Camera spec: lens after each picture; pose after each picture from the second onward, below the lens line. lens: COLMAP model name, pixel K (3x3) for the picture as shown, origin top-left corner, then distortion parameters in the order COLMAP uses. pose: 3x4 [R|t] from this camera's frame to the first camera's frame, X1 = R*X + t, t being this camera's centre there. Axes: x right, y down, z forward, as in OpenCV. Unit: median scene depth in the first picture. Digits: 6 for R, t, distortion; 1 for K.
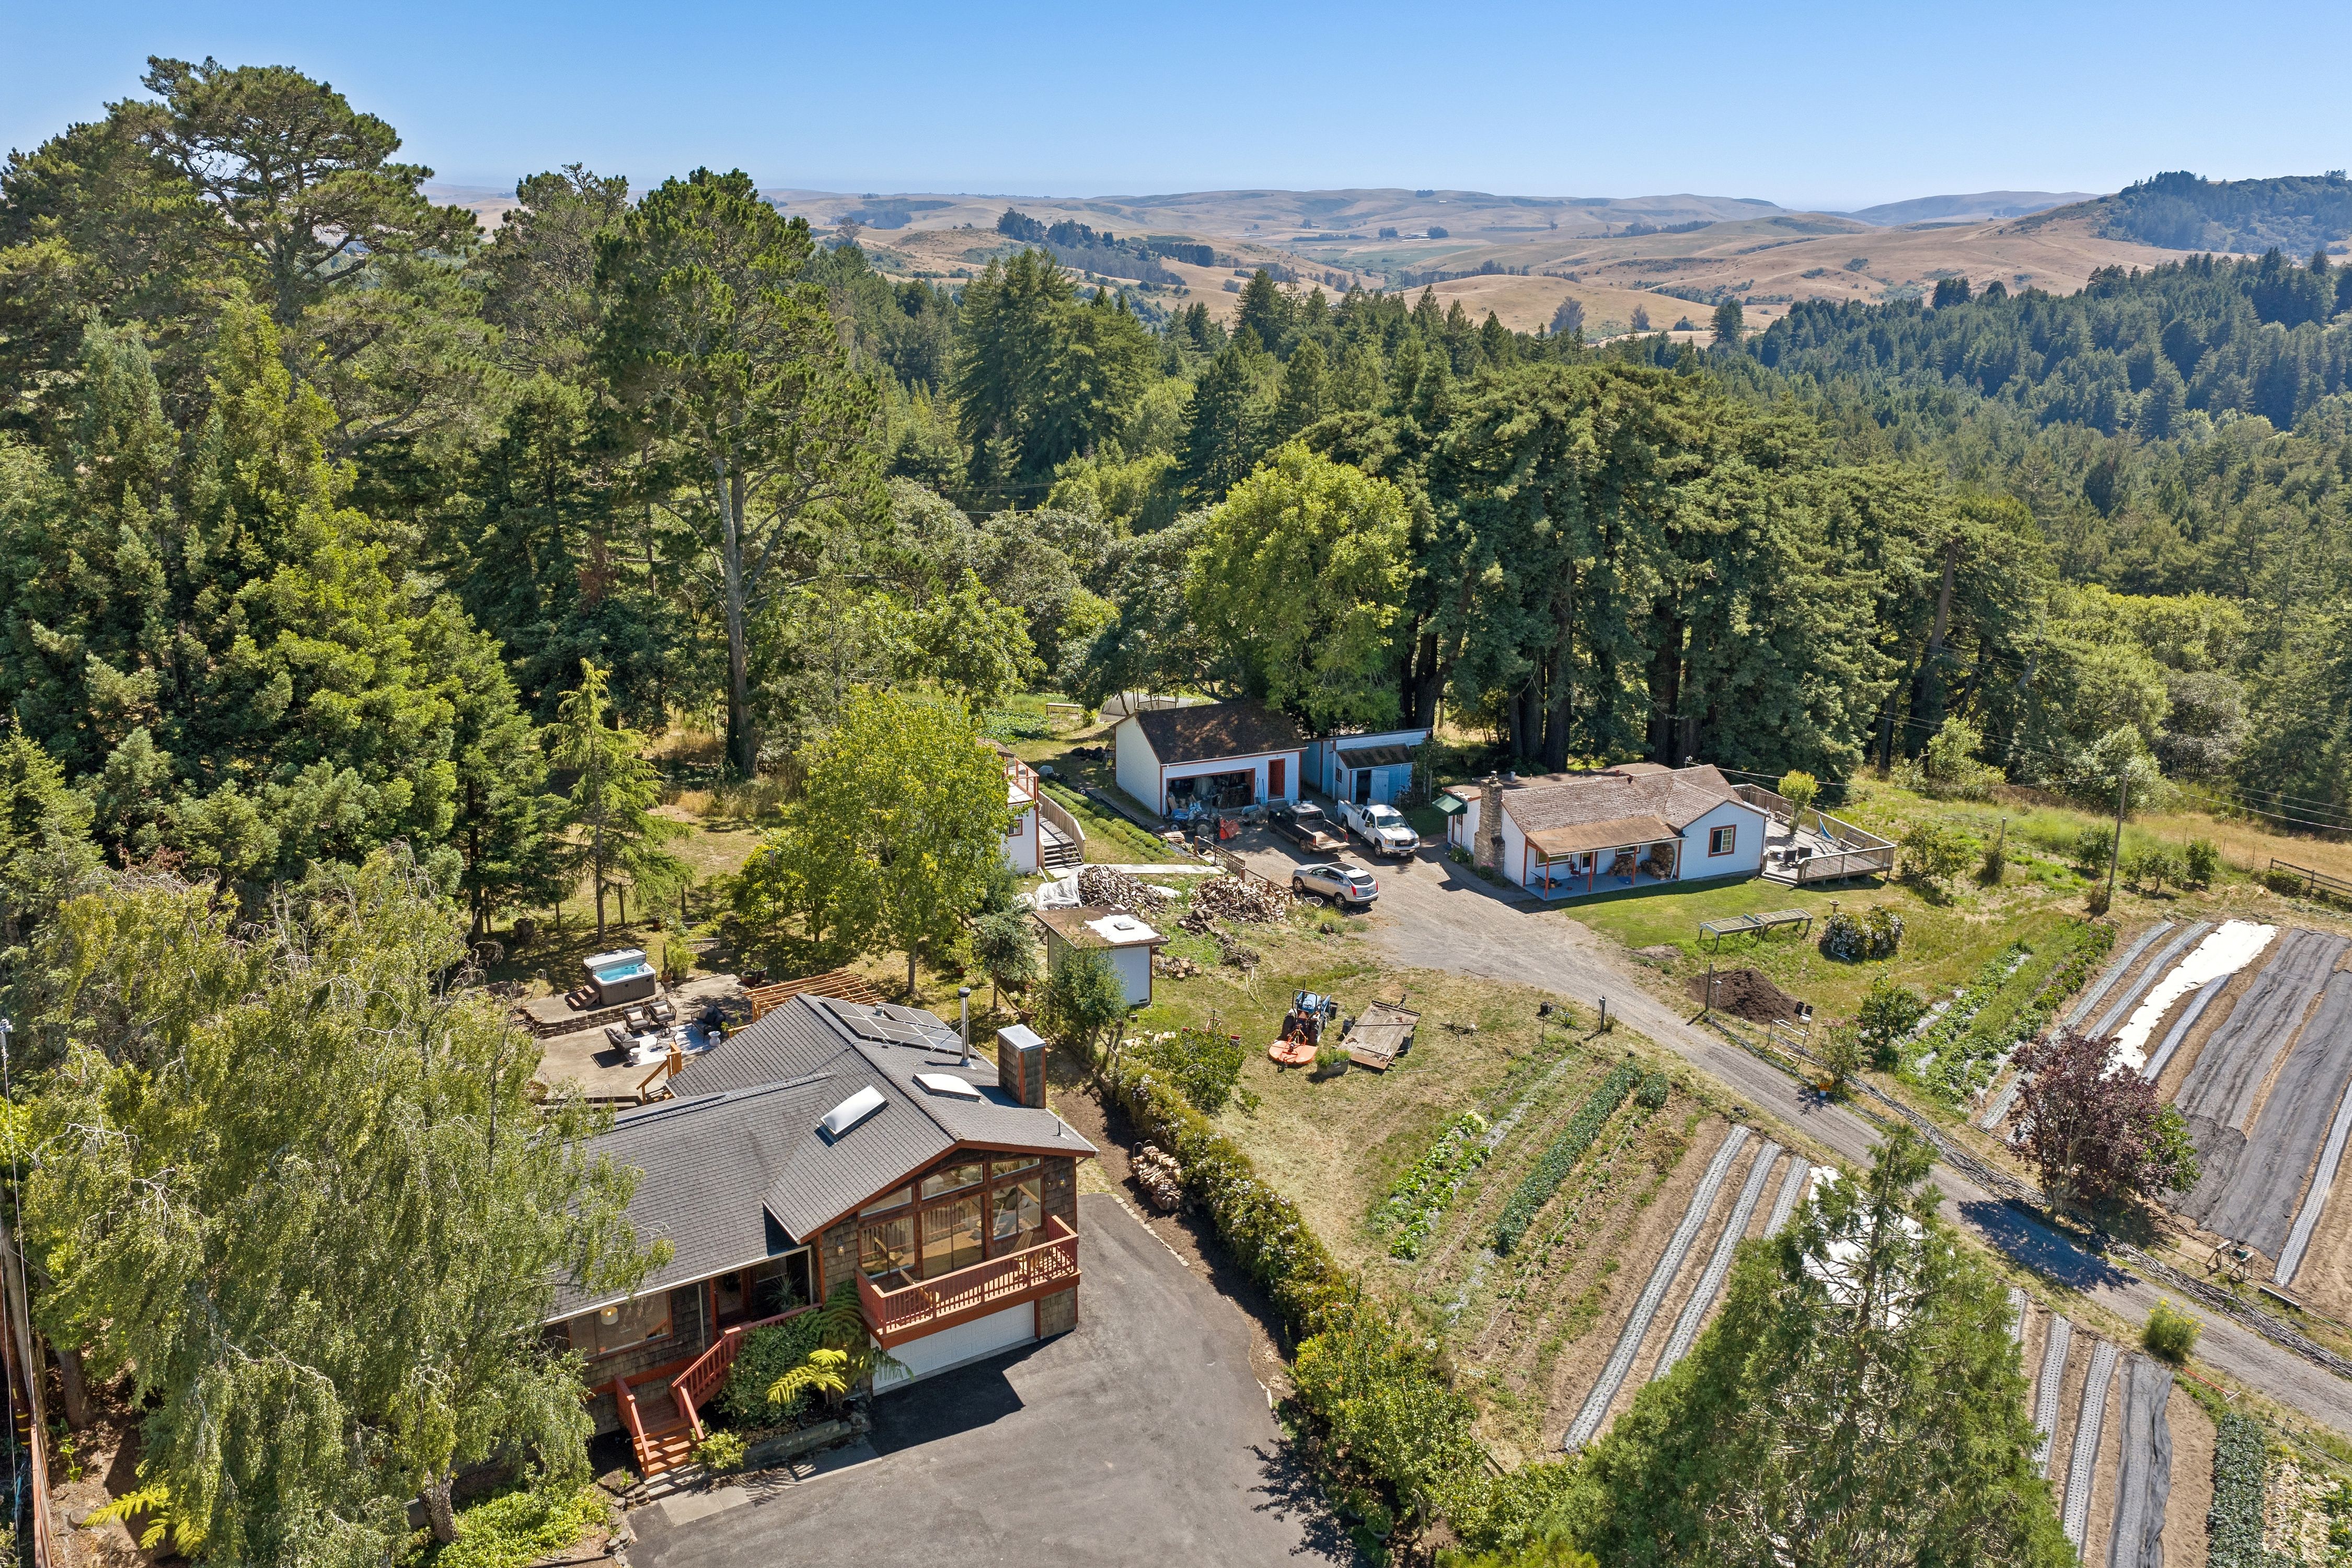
lens RADIAL K [[1897.4, 0, 1176.0], [0, 1897.4, 784.0], [0, 0, 1]] dist [0.003859, 0.000076]
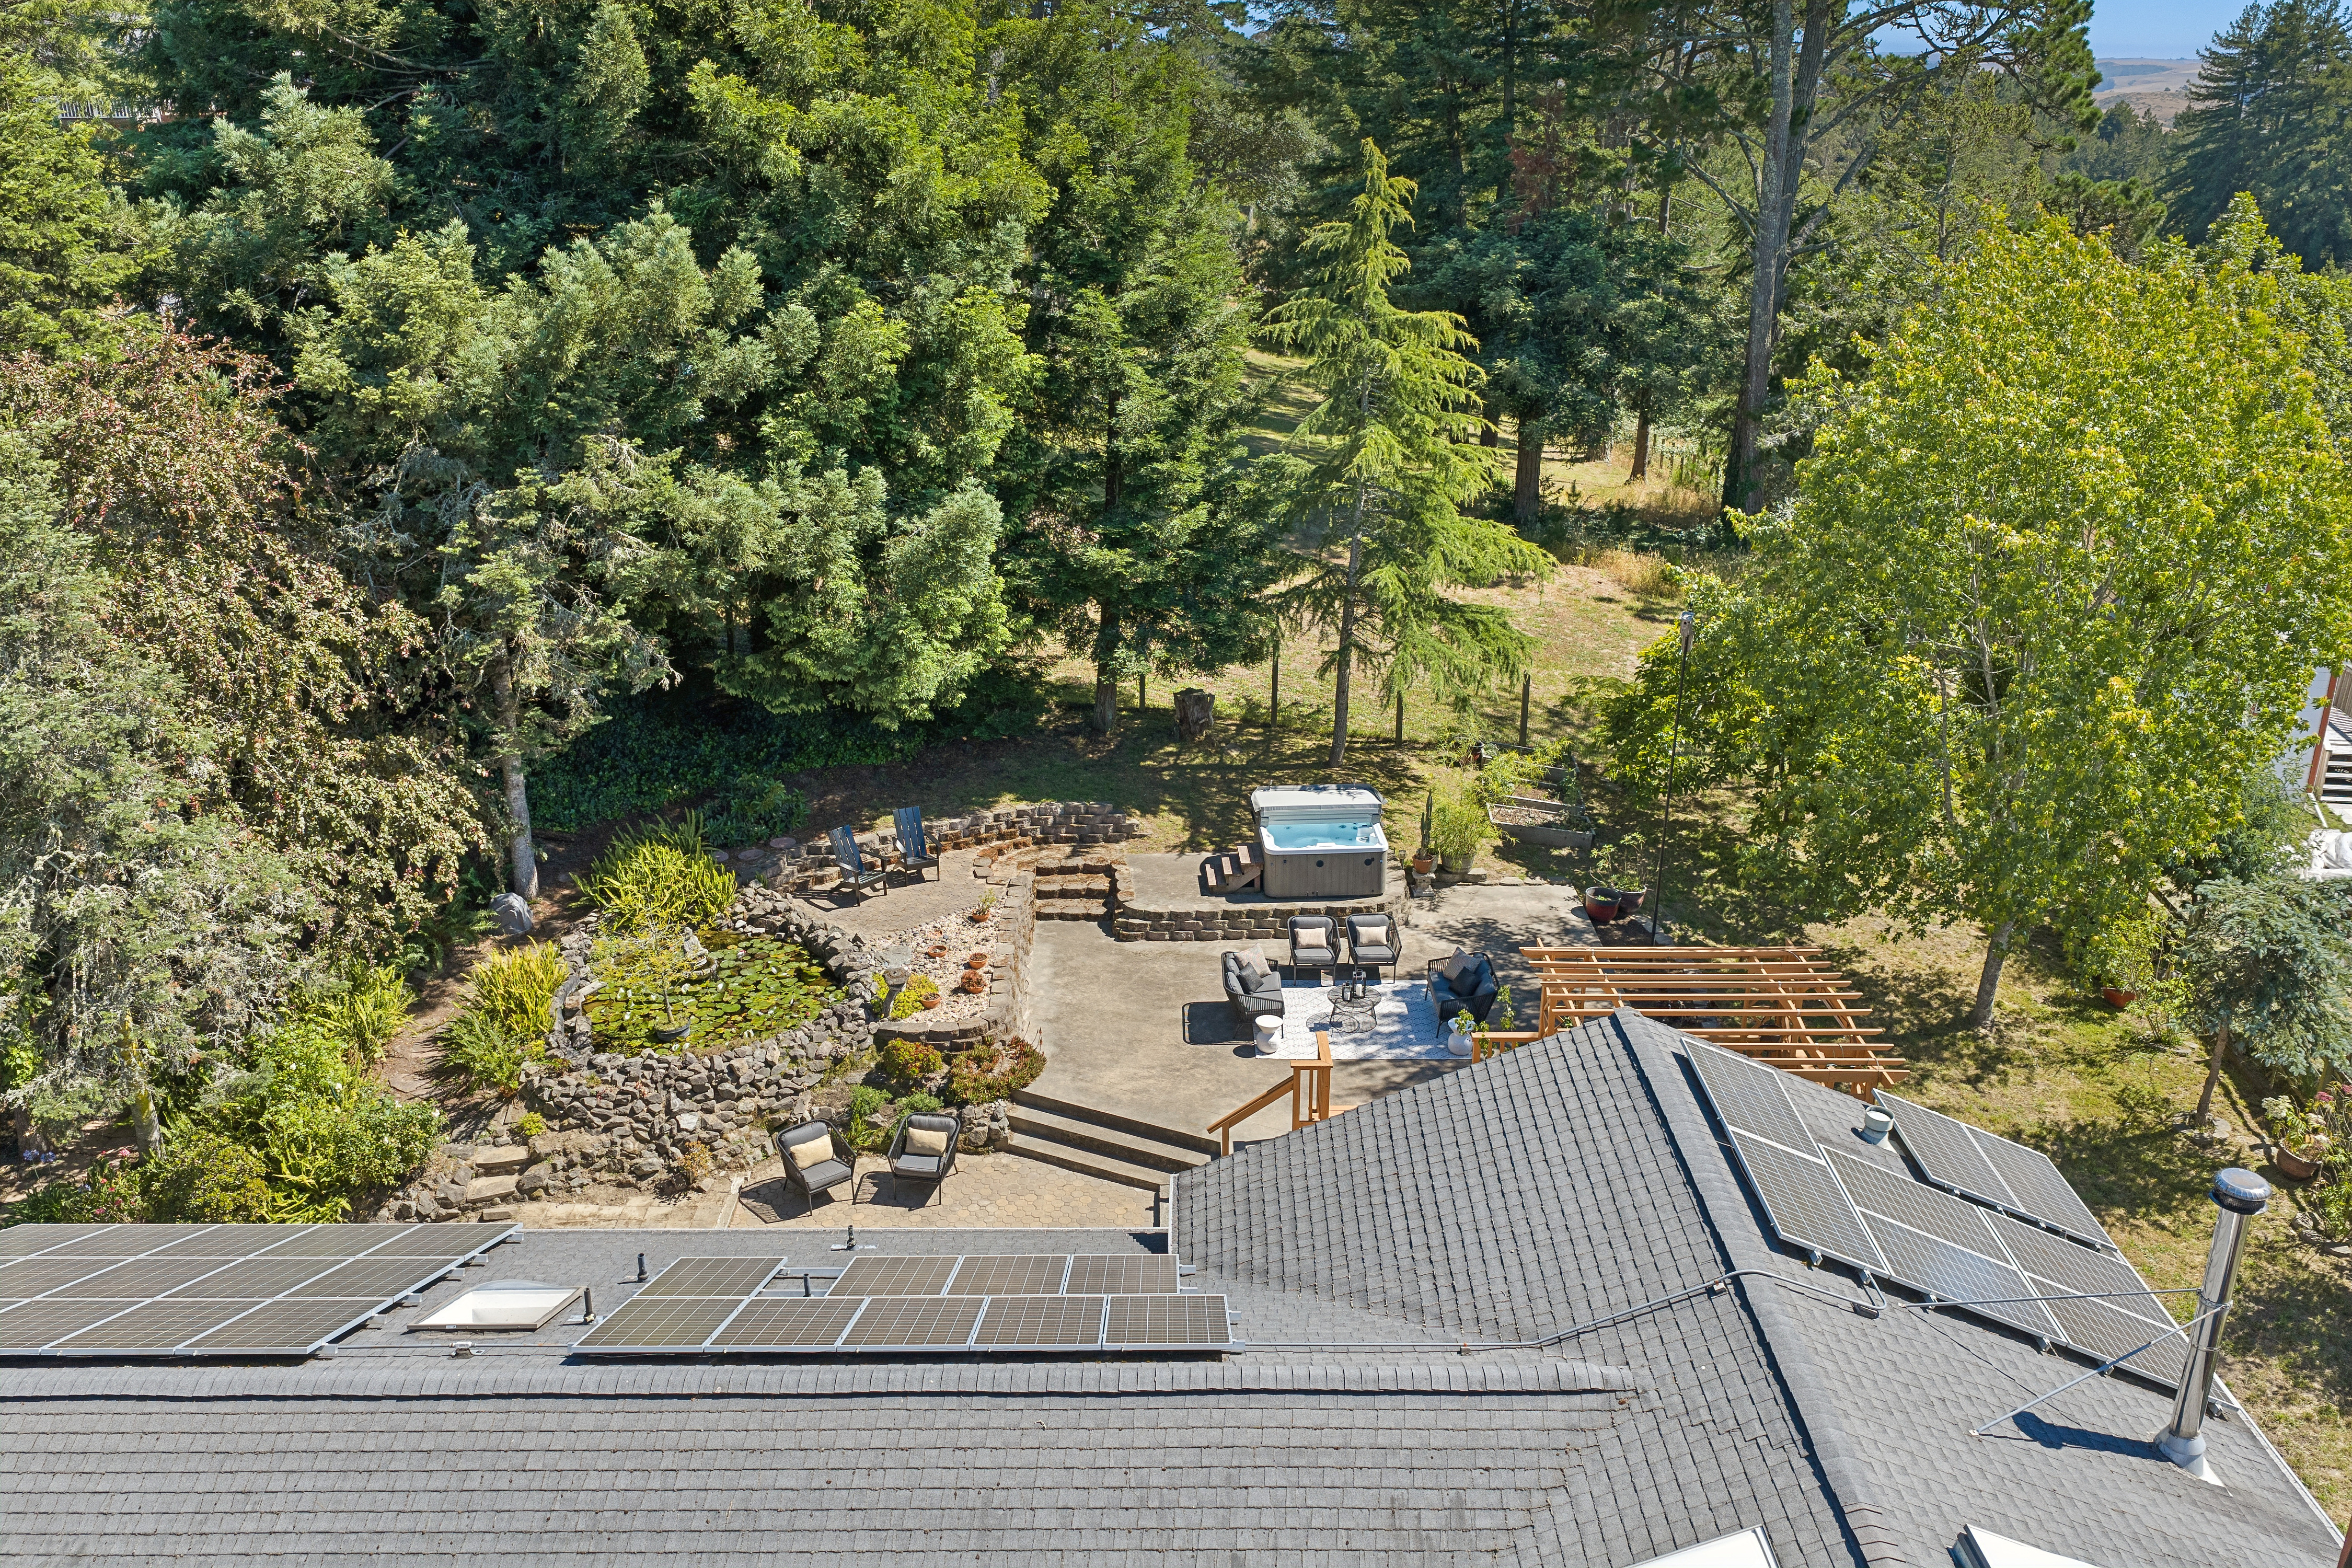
lens RADIAL K [[2032.4, 0, 1109.7], [0, 2032.4, 780.2], [0, 0, 1]] dist [-0.006112, -0.005276]
pose [[0.840595, 0.187490, -0.508180, -0.088163], [-0.152420, 0.982149, 0.110236, 0.040214], [0.519777, -0.015207, 0.854167, 0.552227]]
